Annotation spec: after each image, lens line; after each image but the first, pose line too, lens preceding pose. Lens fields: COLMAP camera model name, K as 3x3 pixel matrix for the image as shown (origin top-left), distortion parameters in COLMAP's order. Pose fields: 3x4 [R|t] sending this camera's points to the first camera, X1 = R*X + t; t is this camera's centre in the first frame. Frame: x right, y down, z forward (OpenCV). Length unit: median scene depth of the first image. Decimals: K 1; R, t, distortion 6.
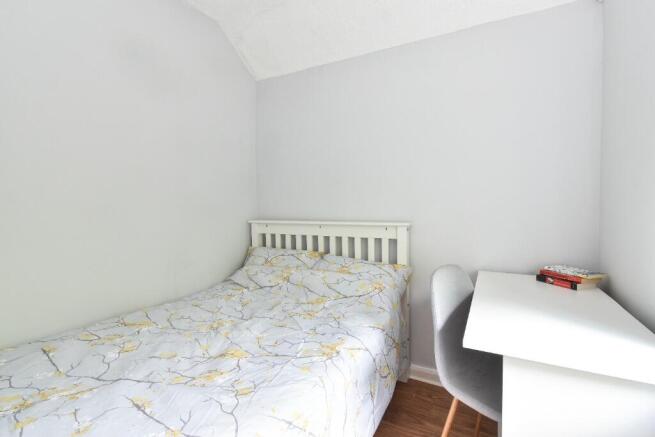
lens RADIAL K [[298.4, 0, 327.0], [0, 298.4, 207.3], [0, 0, 1]] dist [0.000842, -0.000119]
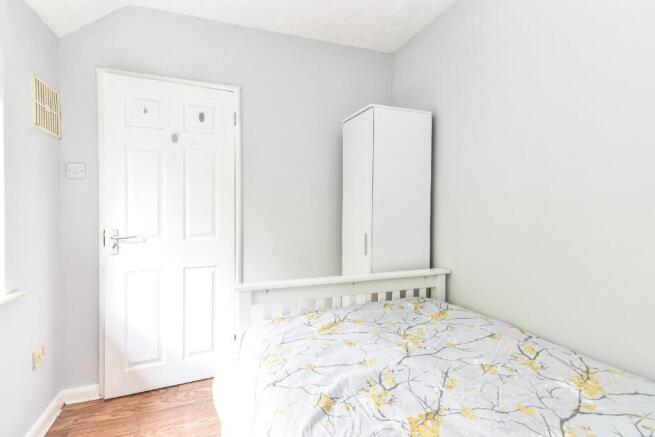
lens RADIAL K [[298.4, 0, 327.0], [0, 298.4, 207.3], [0, 0, 1]] dist [0.000842, -0.000119]
pose [[-0.618413, 0.002170, -0.785850, 0.275427], [-0.003237, 0.999981, 0.005308, -0.016203], [0.785847, 0.005826, -0.618394, 0.909326]]
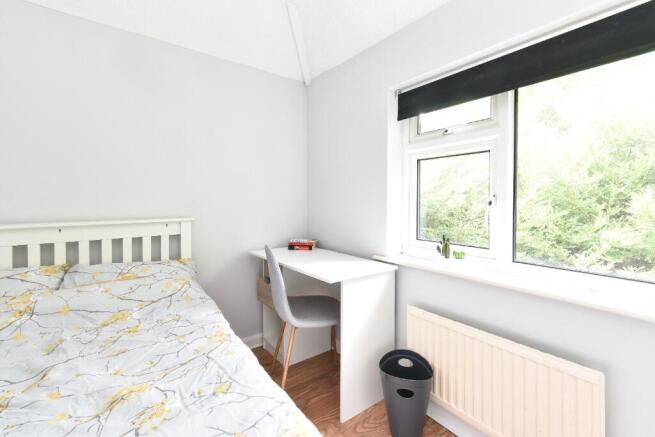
lens RADIAL K [[298.4, 0, 327.0], [0, 298.4, 207.3], [0, 0, 1]] dist [0.000842, -0.000119]
pose [[0.416345, -0.014727, 0.909087, -0.582508], [0.000623, 0.999873, 0.015913, -0.002120], [-0.909206, -0.006059, 0.416302, 0.153705]]
